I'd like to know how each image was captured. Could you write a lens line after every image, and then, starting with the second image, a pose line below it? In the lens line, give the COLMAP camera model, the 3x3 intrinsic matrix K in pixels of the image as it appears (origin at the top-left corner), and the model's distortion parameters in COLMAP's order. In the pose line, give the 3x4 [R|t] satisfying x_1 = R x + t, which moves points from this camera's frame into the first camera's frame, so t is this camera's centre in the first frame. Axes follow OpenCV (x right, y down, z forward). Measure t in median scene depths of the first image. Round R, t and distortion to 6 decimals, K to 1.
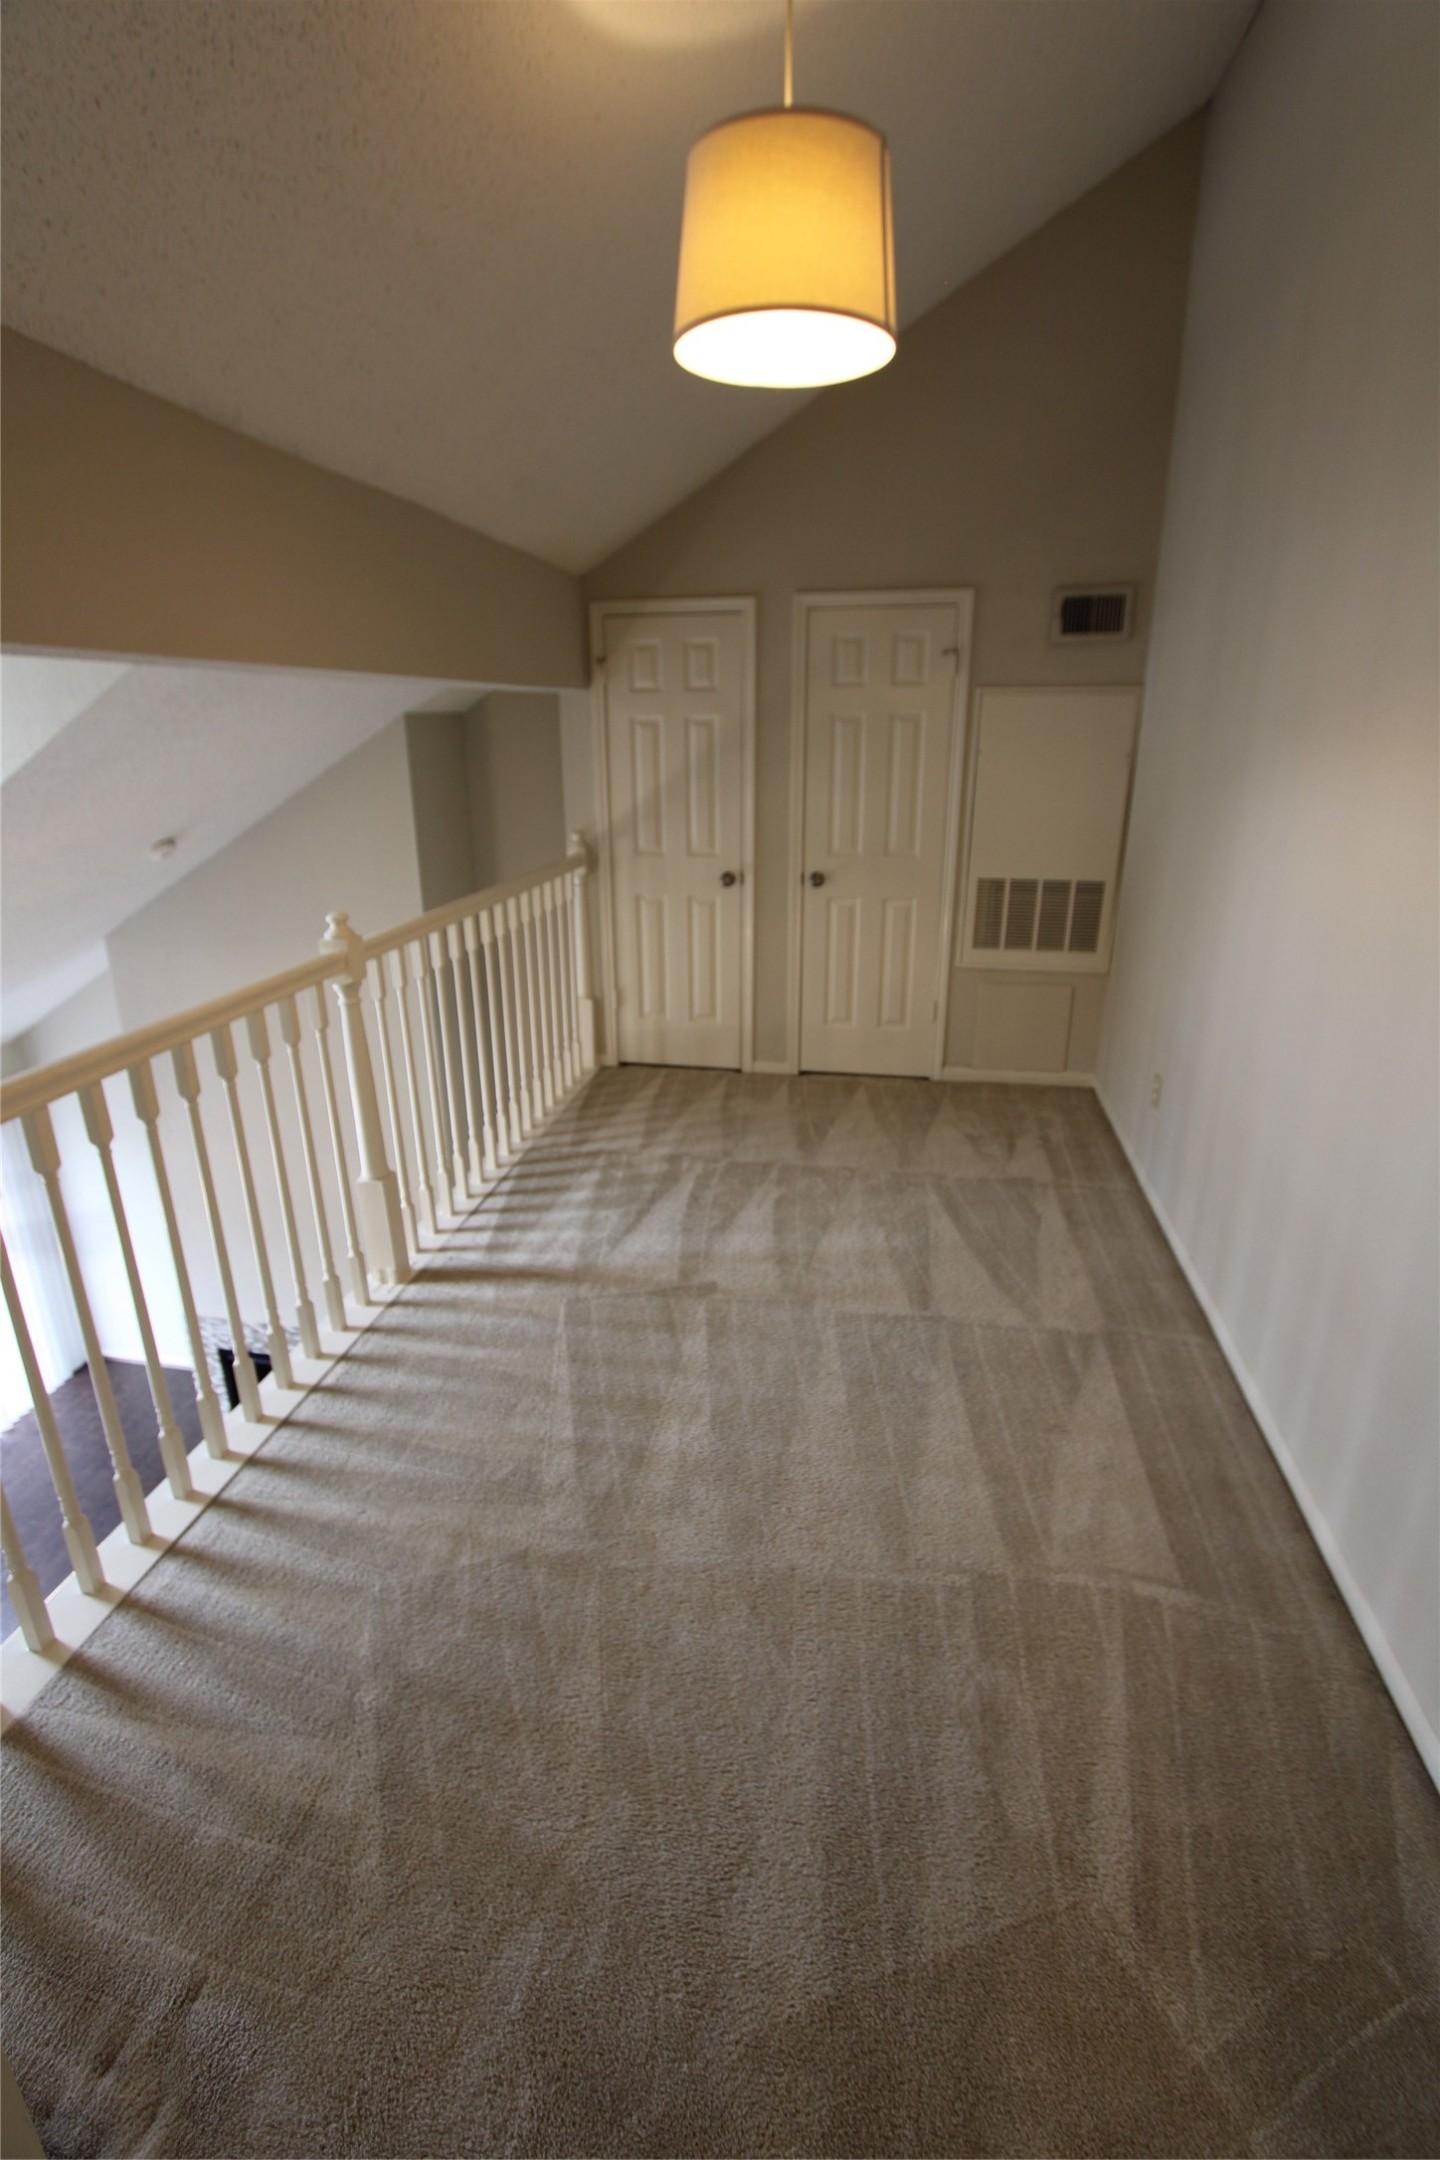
lens RADIAL K [[1011.2, 0, 708.4], [0, 1011.2, 1075.7], [0, 0, 1]] dist [-0.029940, 0.014501]
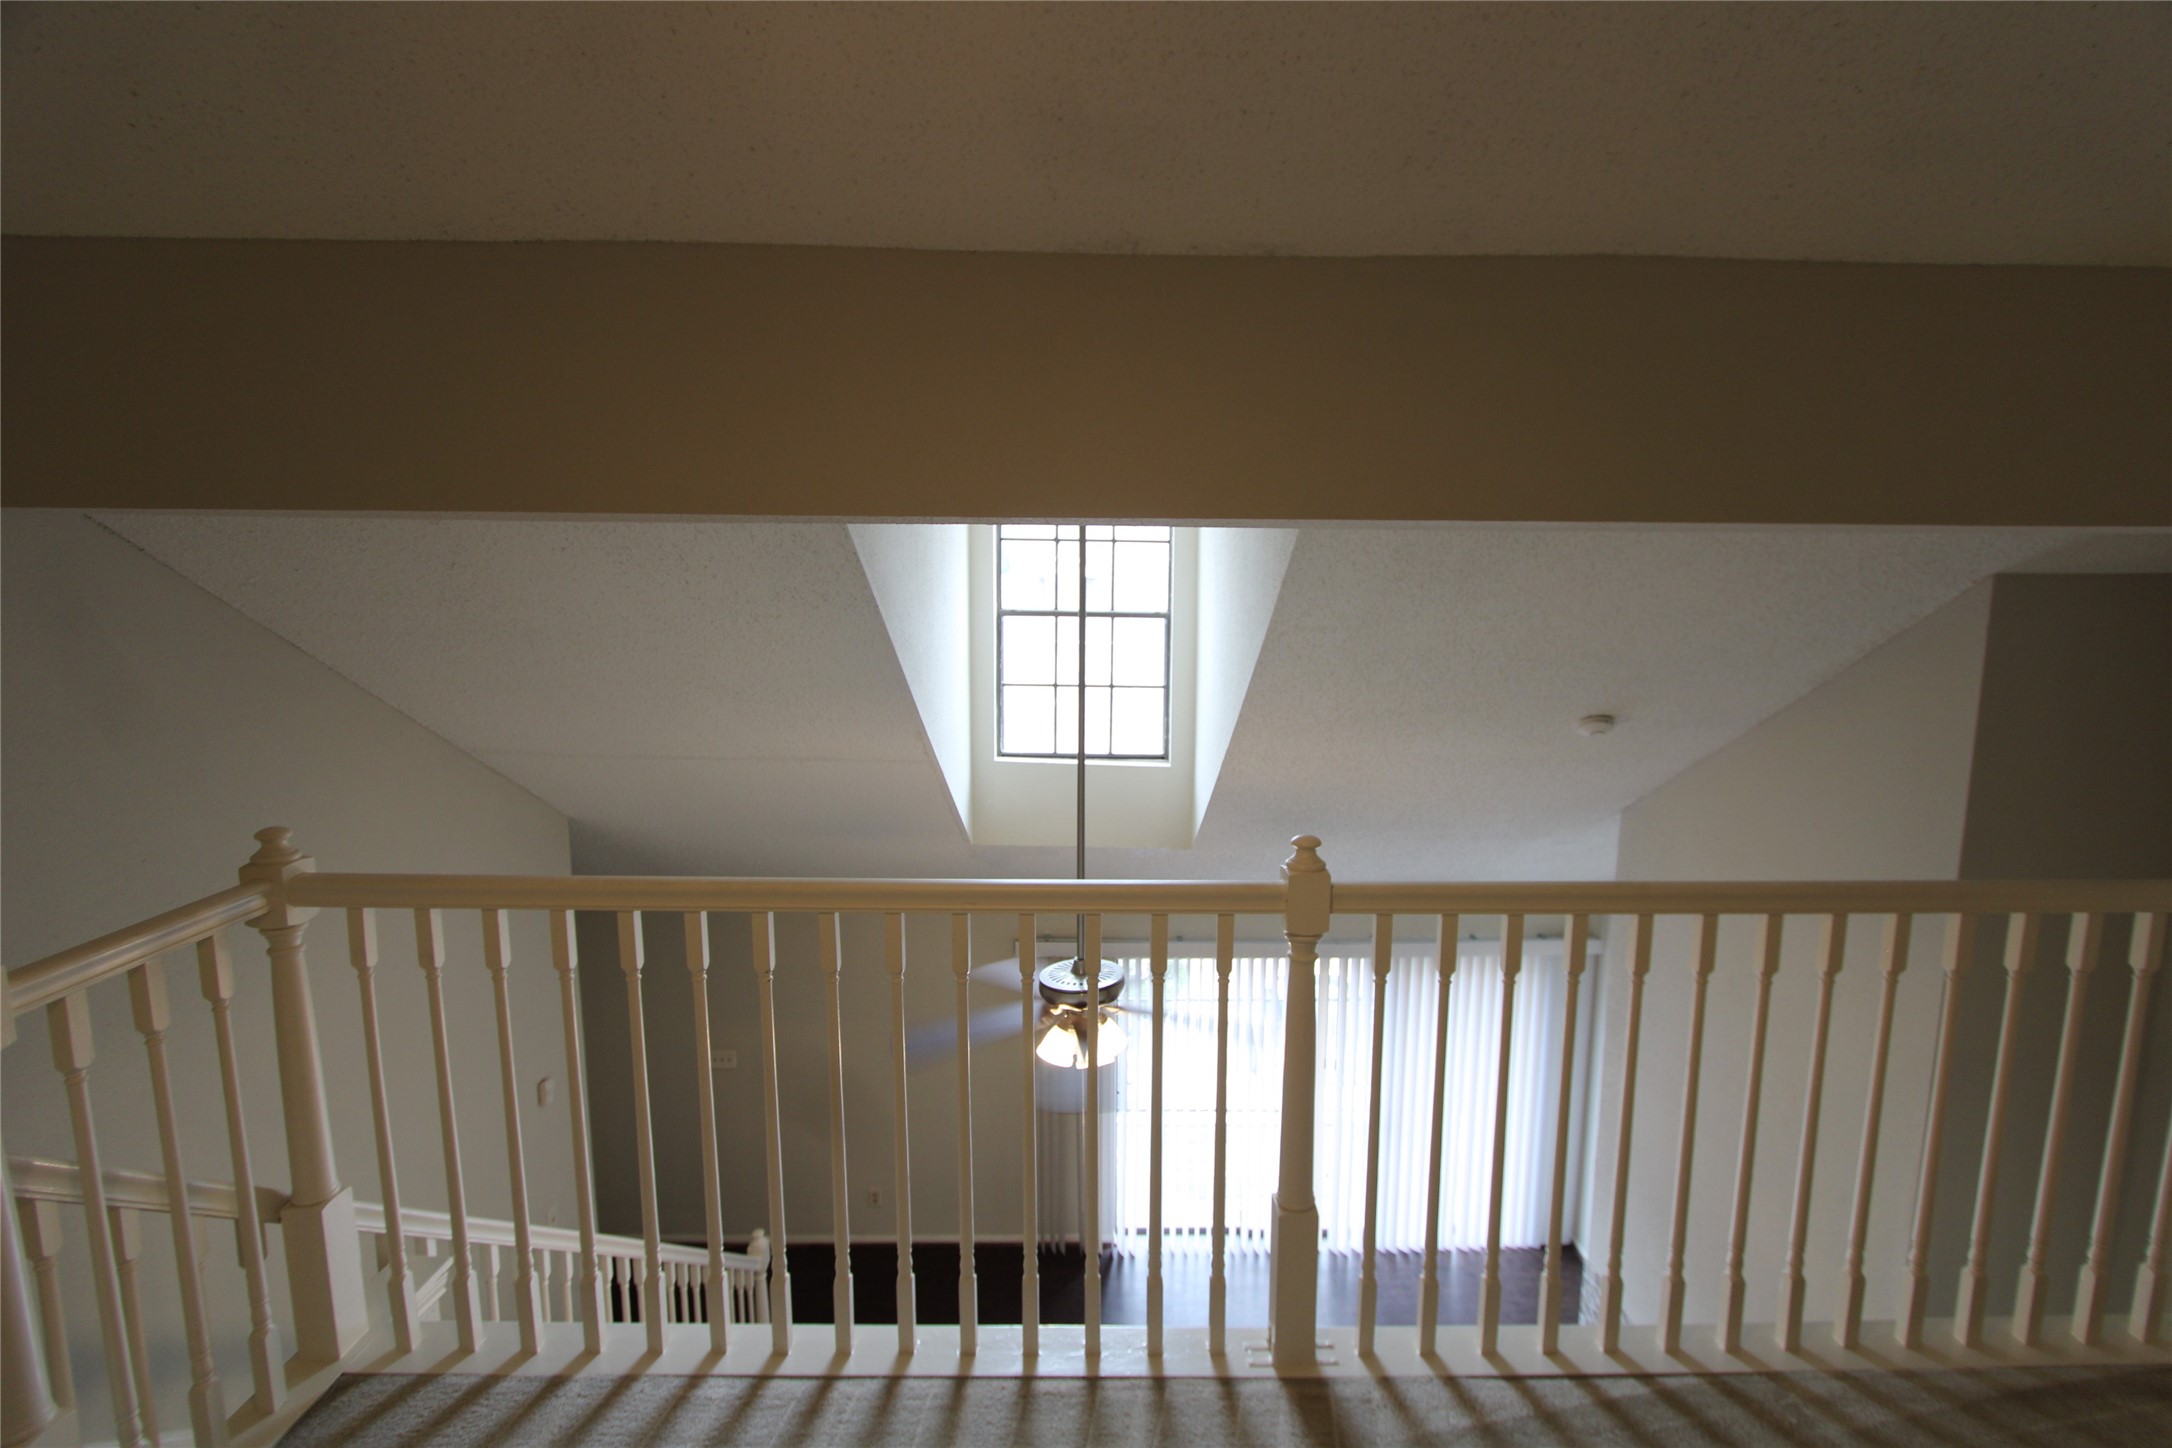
lens RADIAL K [[1004.7, 0, 1111.4], [0, 1004.7, 715.7], [0, 0, 1]] dist [-0.017321, 0.001759]
pose [[0.195847, 0.138768, -0.970766, 0.207191], [-0.331639, 0.940981, 0.067604, -0.169450], [0.922854, 0.308704, 0.230309, 0.467203]]
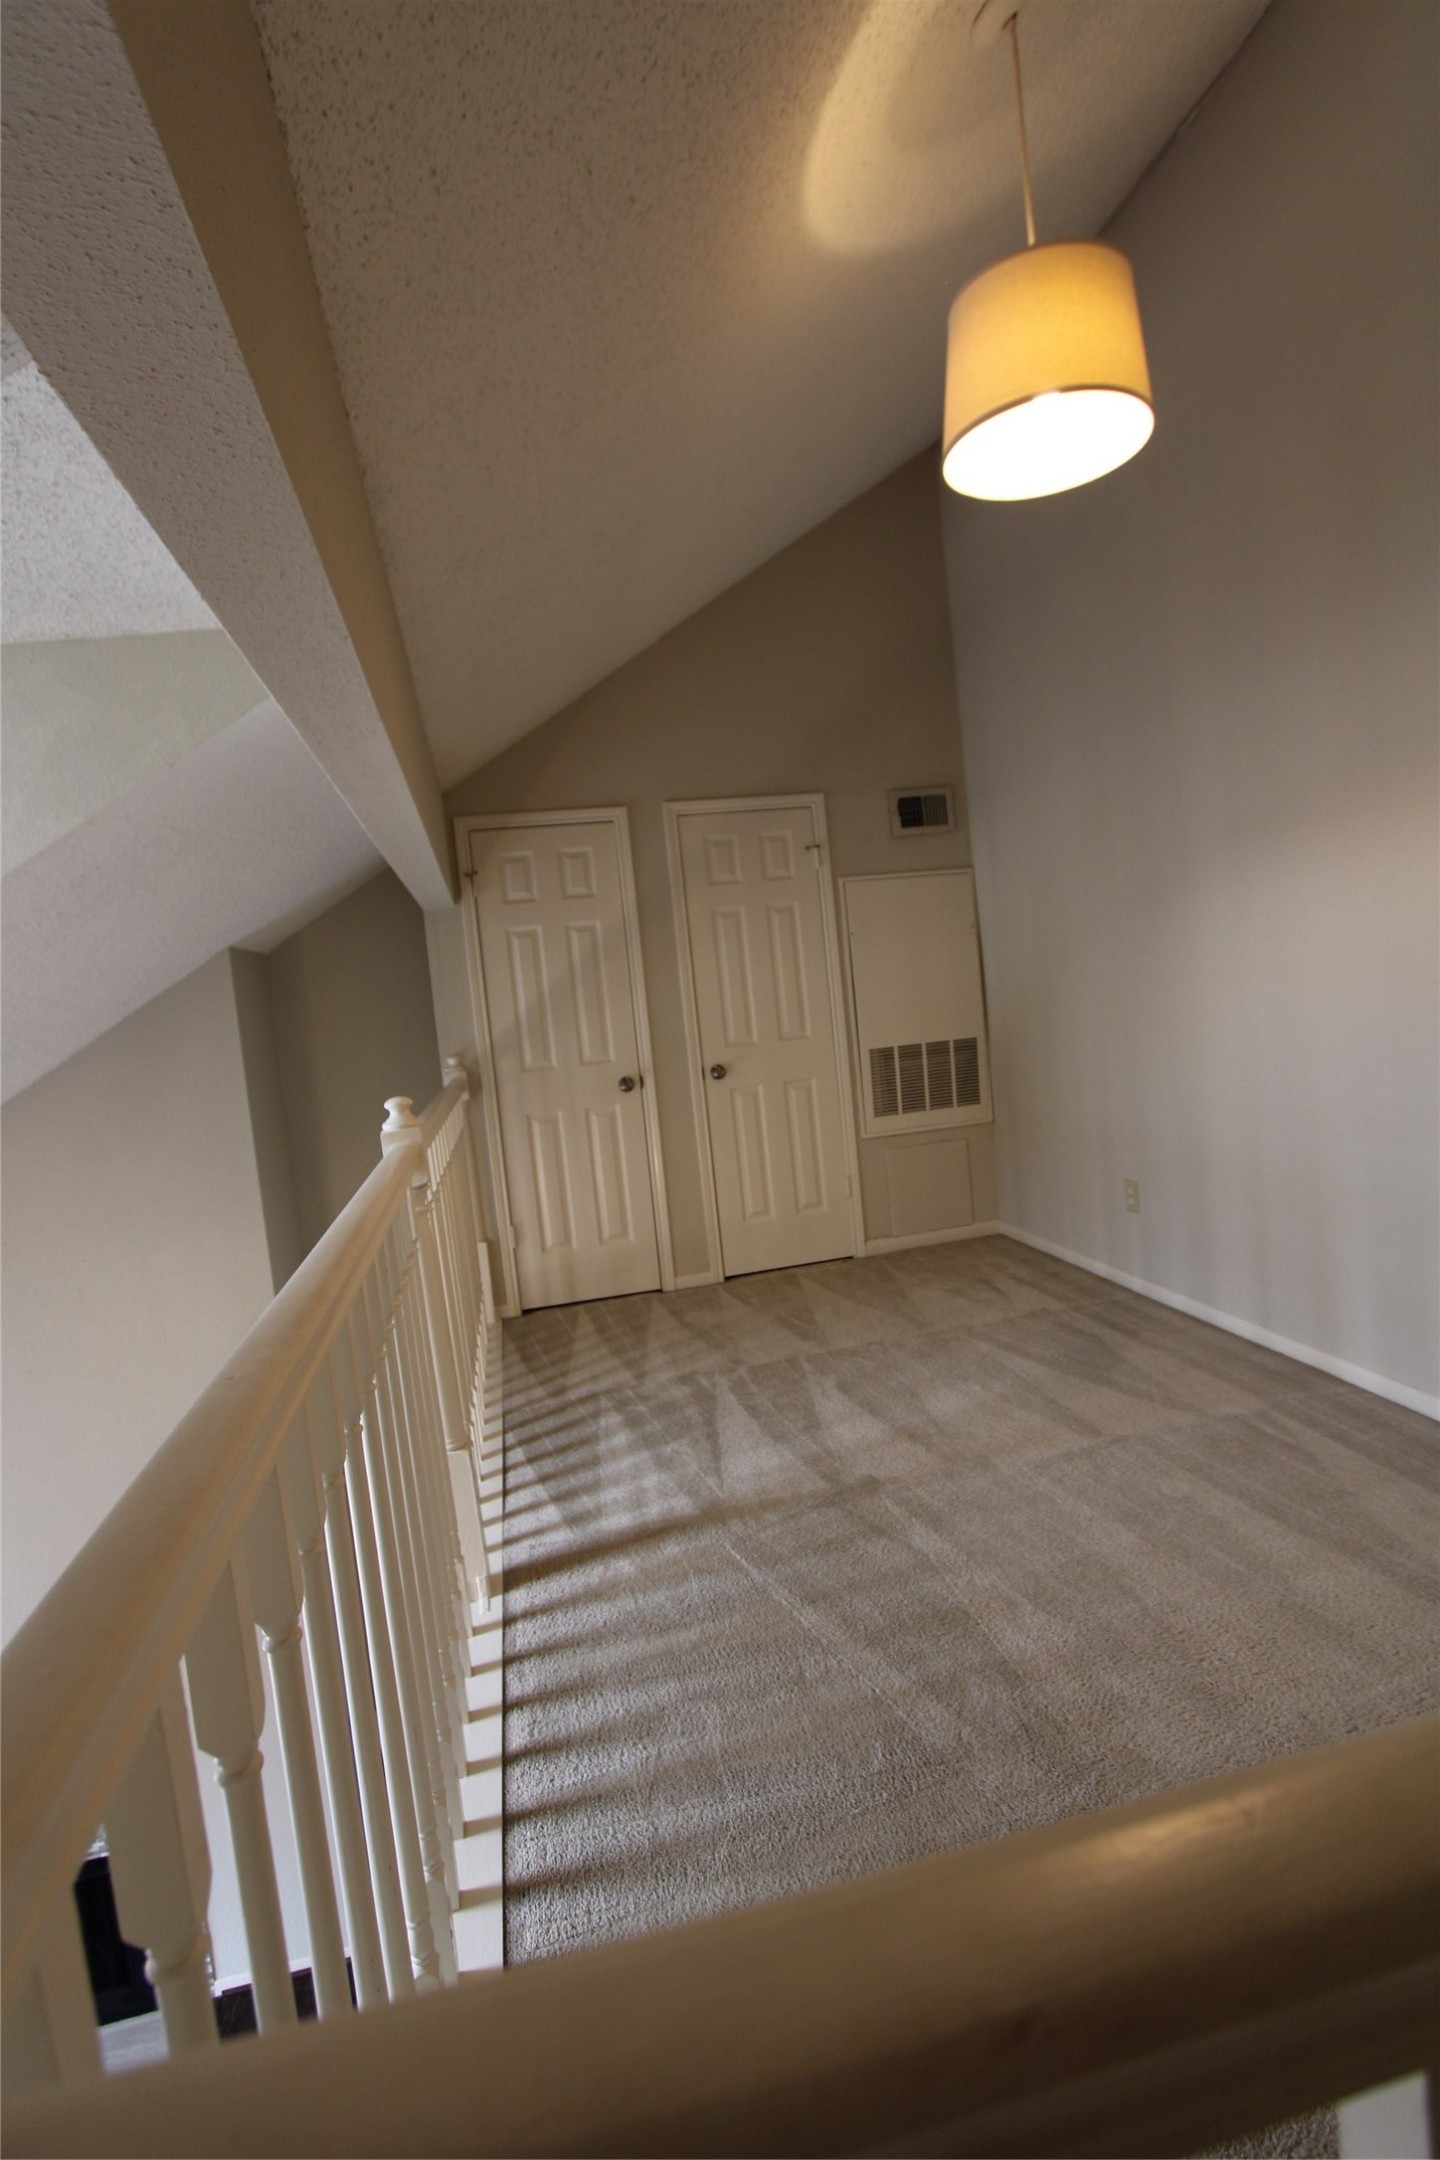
lens RADIAL K [[1011.2, 0, 708.4], [0, 1011.2, 1075.7], [0, 0, 1]] dist [-0.029940, 0.014501]
pose [[0.917517, -0.114711, 0.380793, -0.306724], [0.216295, 0.947437, -0.235753, 0.042493], [-0.333734, 0.298671, 0.894101, 0.143632]]
